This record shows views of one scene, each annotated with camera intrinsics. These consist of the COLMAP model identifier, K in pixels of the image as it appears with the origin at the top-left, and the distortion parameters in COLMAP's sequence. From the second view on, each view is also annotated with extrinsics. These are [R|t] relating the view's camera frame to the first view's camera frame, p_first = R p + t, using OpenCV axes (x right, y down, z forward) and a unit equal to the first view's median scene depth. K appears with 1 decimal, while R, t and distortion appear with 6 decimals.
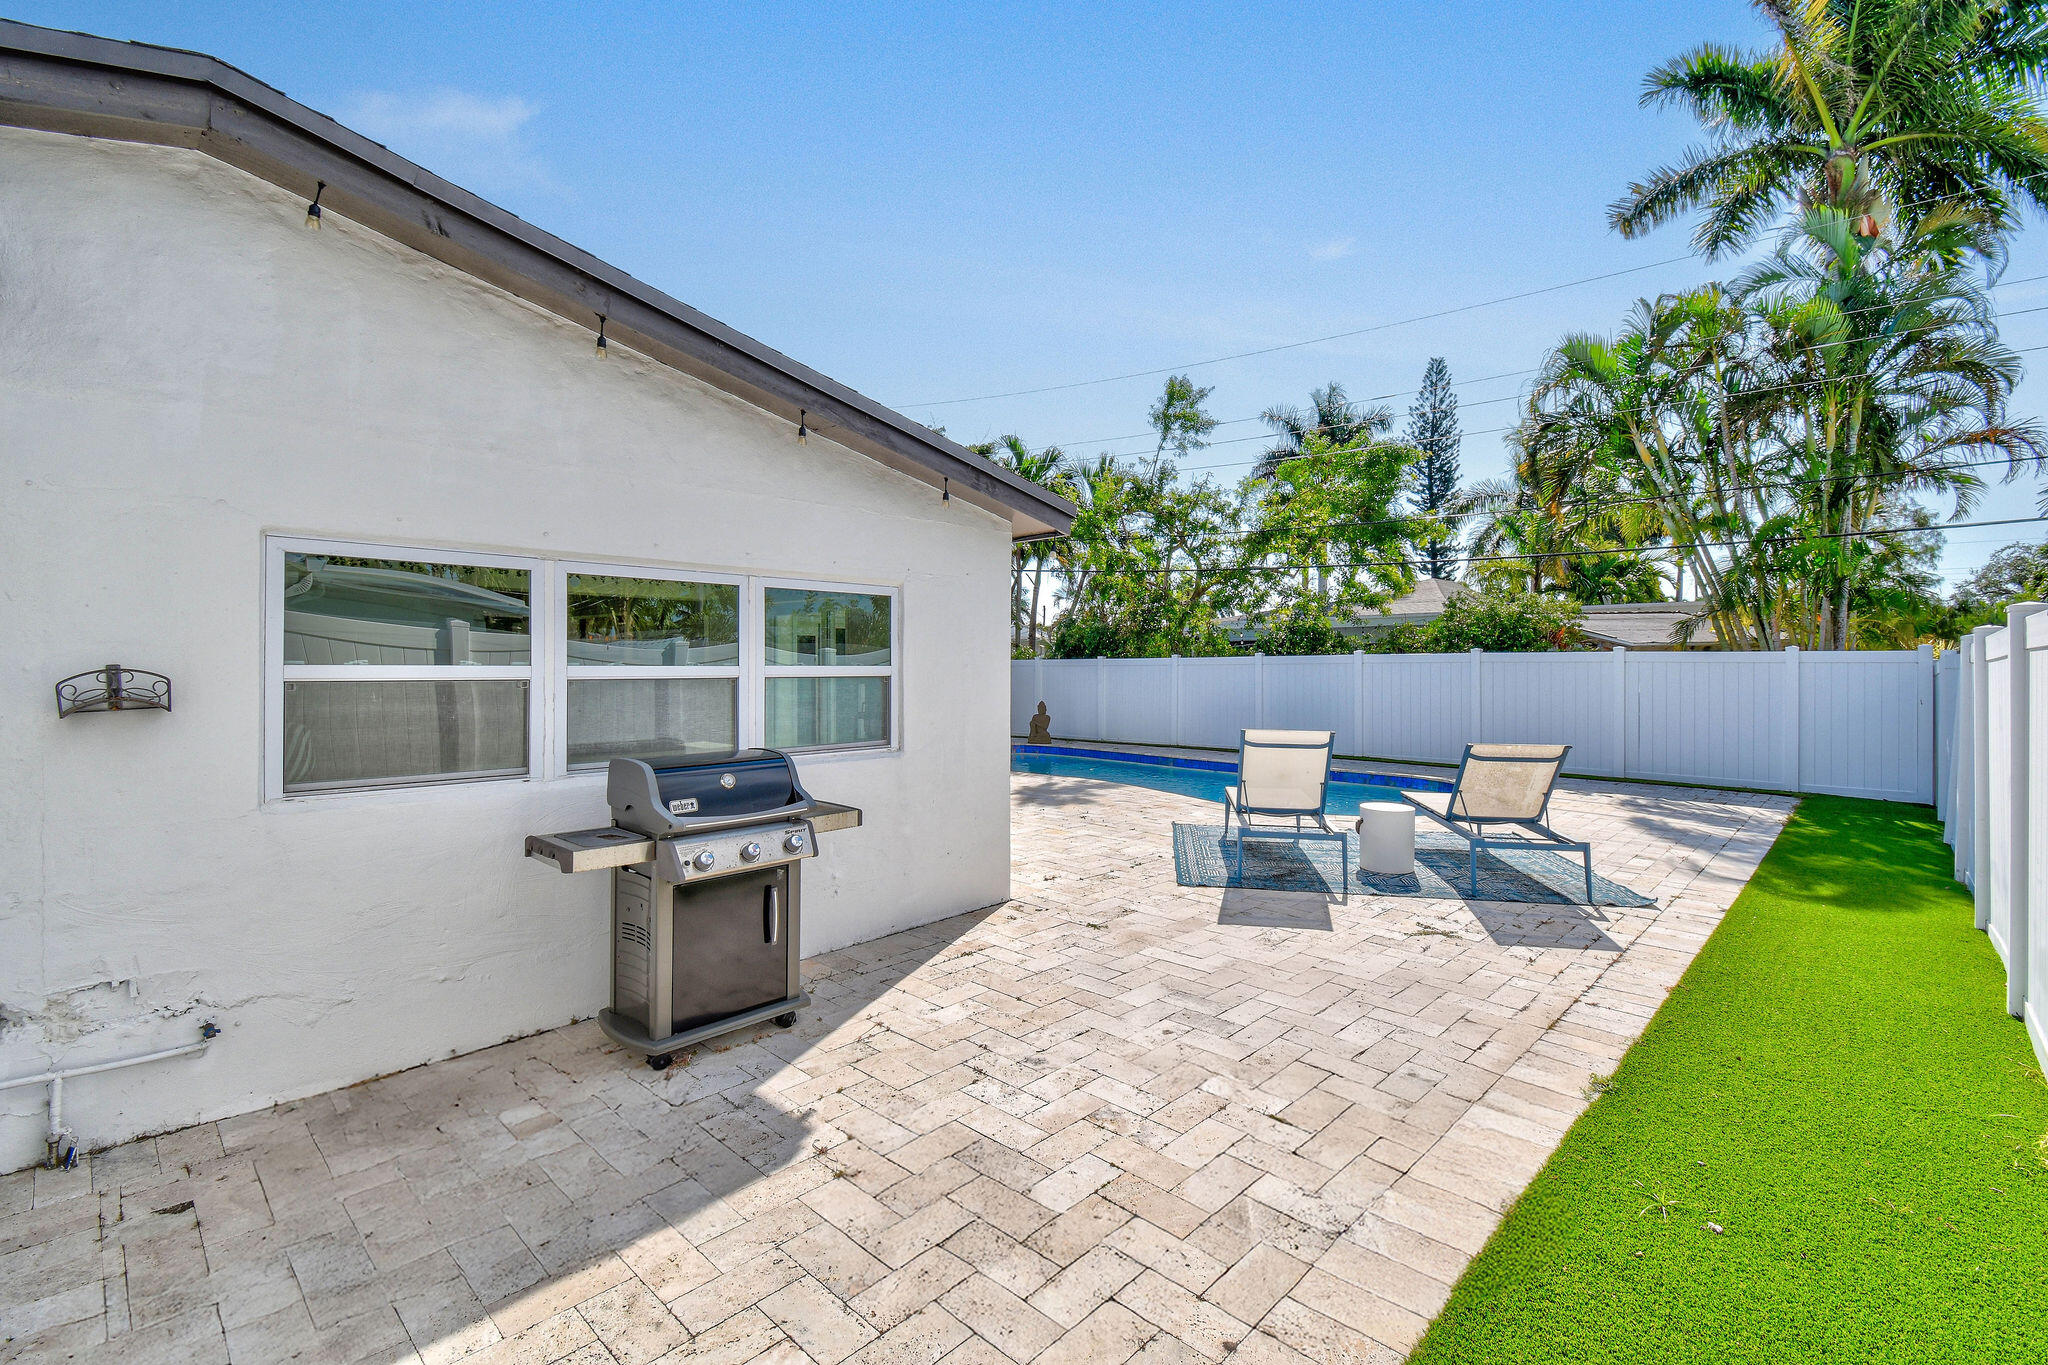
lens RADIAL K [[897.6, 0, 1021.1], [0, 897.6, 651.9], [0, 0, 1]] dist [0.000921, -0.000081]
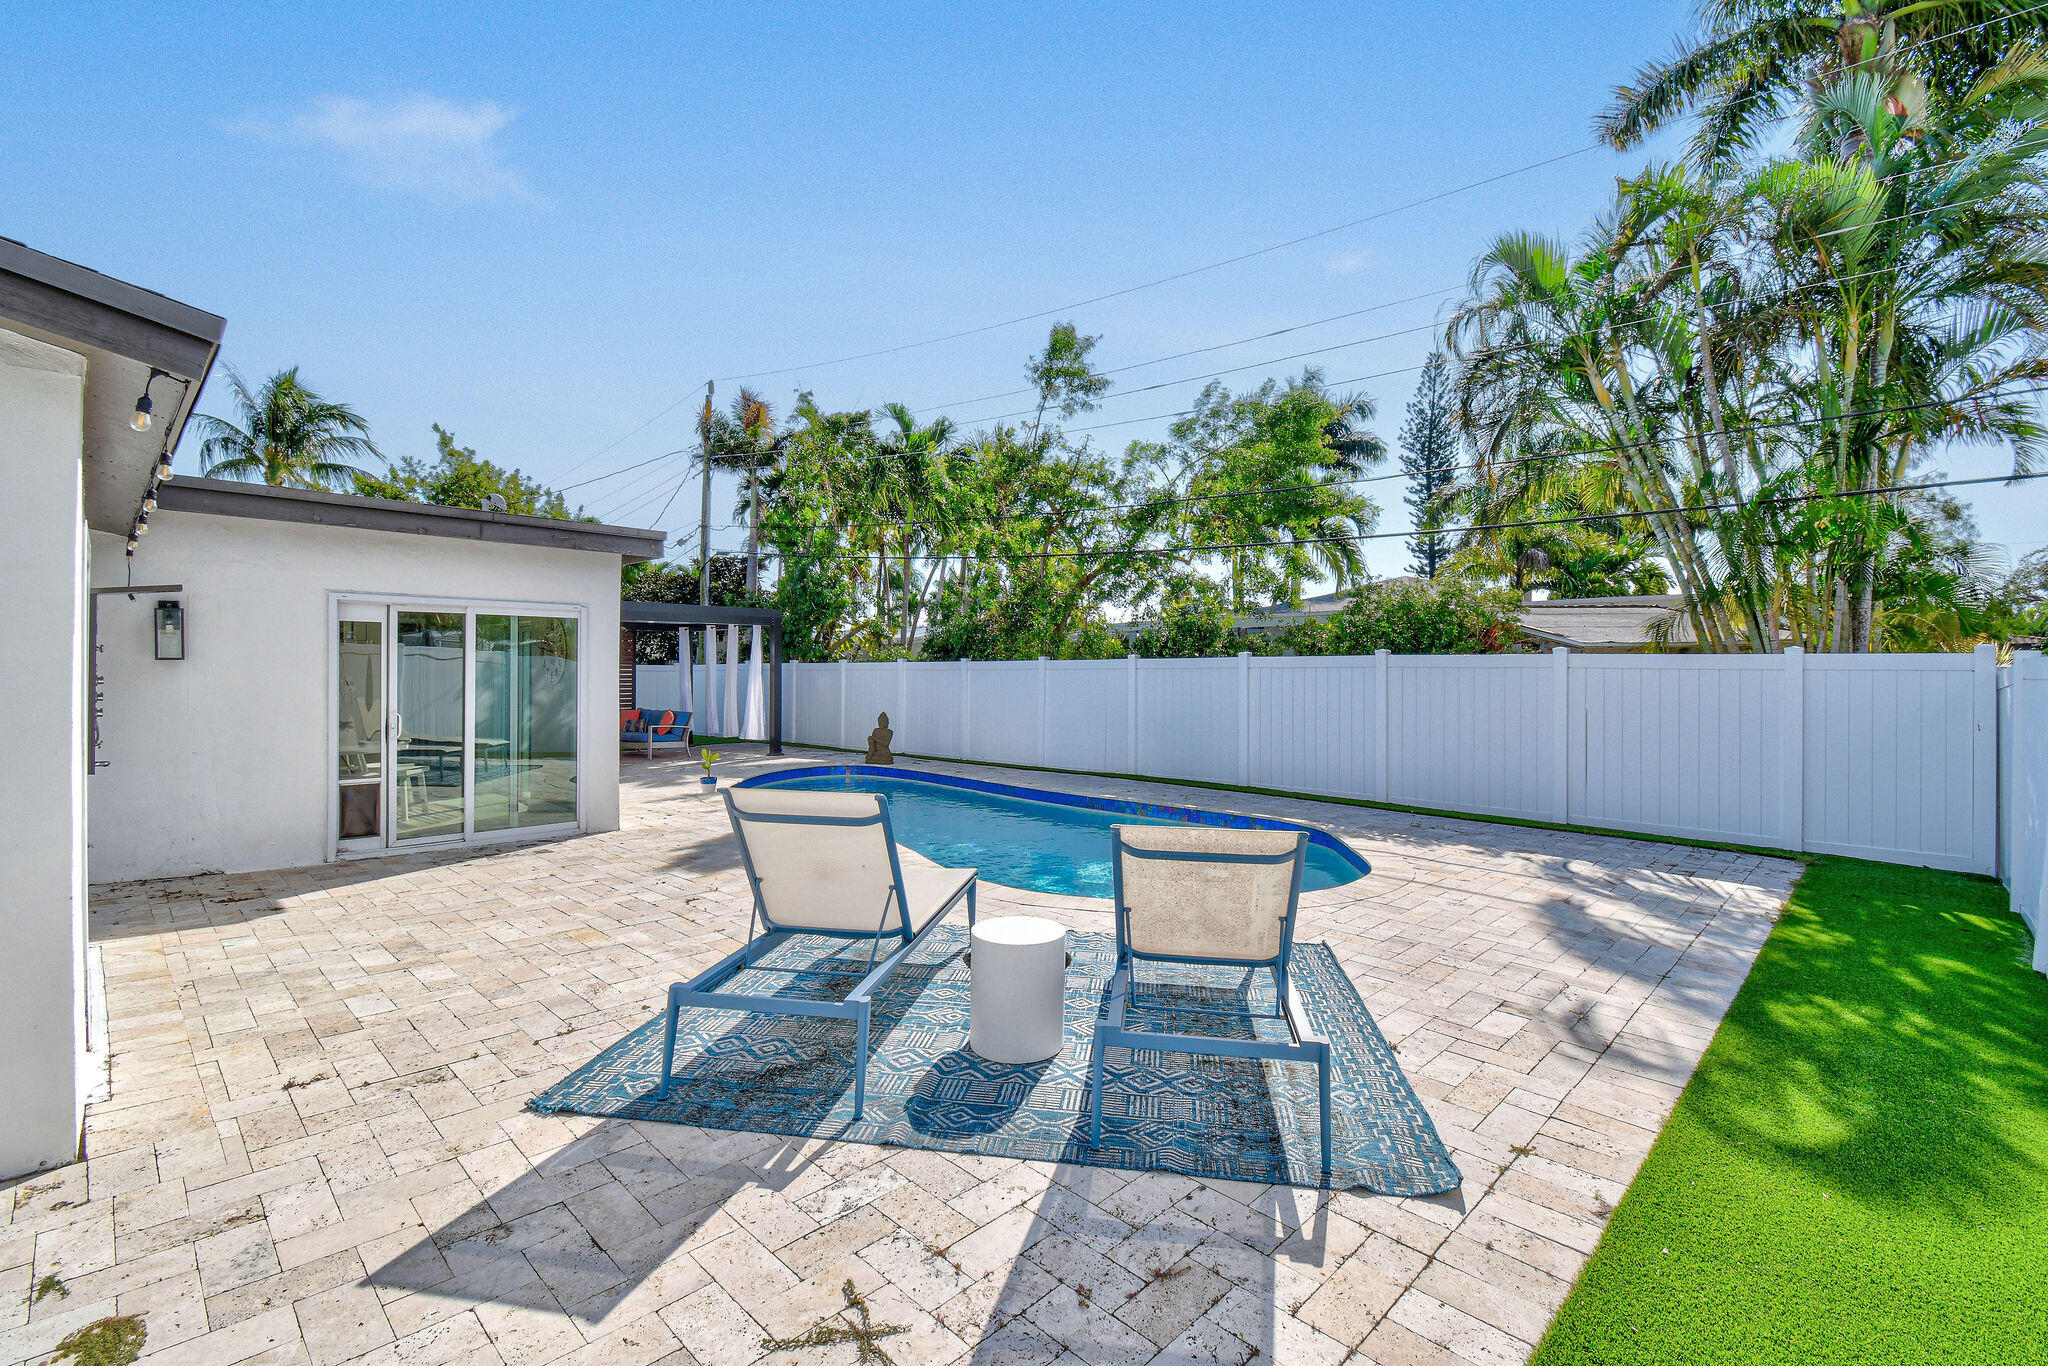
lens RADIAL K [[900.9, 0, 1021.8], [0, 900.9, 656.3], [0, 0, 1]] dist [0.000239, -0.000187]
pose [[0.999944, 0.006318, -0.008540, 0.188861], [-0.006322, 0.999980, -0.000455, 0.004014], [0.008537, 0.000509, 0.999963, 0.209786]]
